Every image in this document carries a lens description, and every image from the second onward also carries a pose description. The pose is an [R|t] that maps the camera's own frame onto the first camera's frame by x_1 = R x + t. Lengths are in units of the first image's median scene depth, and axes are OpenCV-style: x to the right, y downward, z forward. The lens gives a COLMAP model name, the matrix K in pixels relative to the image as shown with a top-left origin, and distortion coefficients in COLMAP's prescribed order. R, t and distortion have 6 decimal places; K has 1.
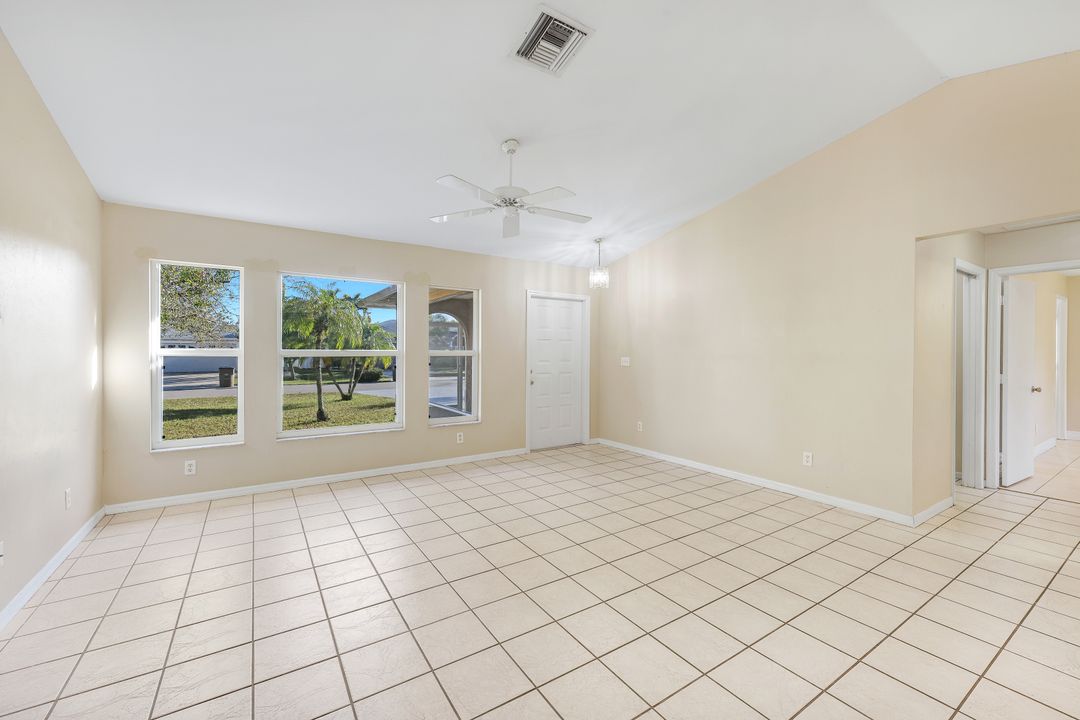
lens RADIAL K [[438.3, 0, 540.0], [0, 438.3, 356.2], [0, 0, 1]] dist [0.003050, 0.000294]
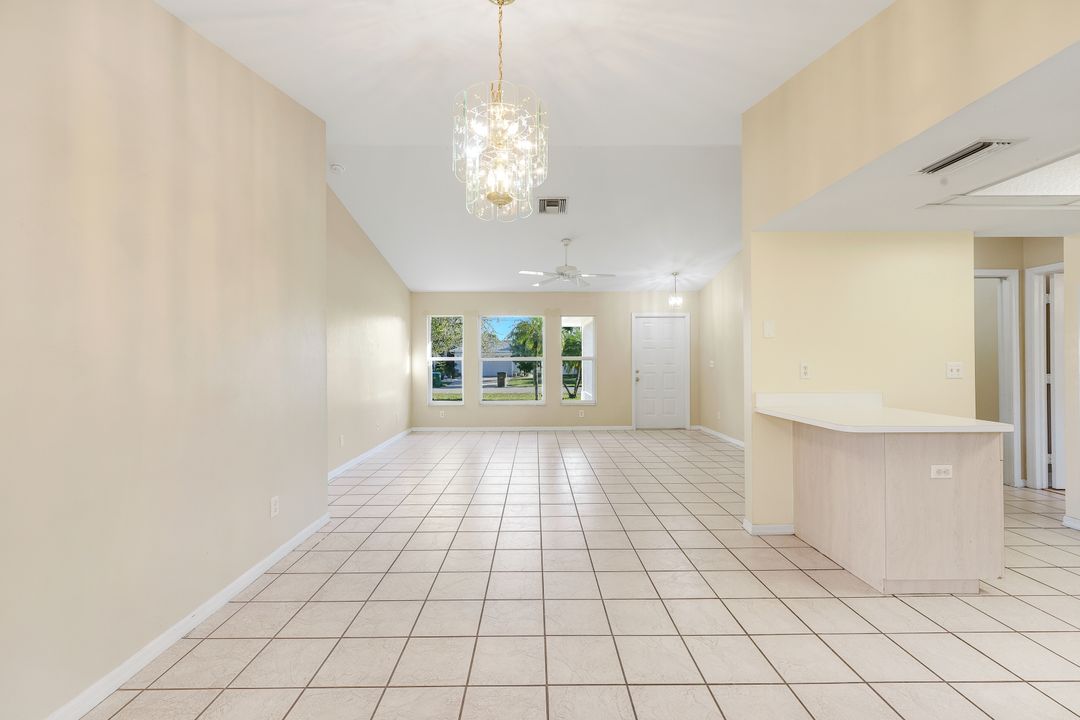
lens RADIAL K [[438.3, 0, 540.0], [0, 438.3, 356.2], [0, 0, 1]] dist [0.003050, 0.000294]
pose [[0.843515, -0.011798, -0.536976, 0.506017], [0.000179, 0.999765, -0.021685, 0.018610], [0.537106, 0.018196, 0.843318, -0.357301]]
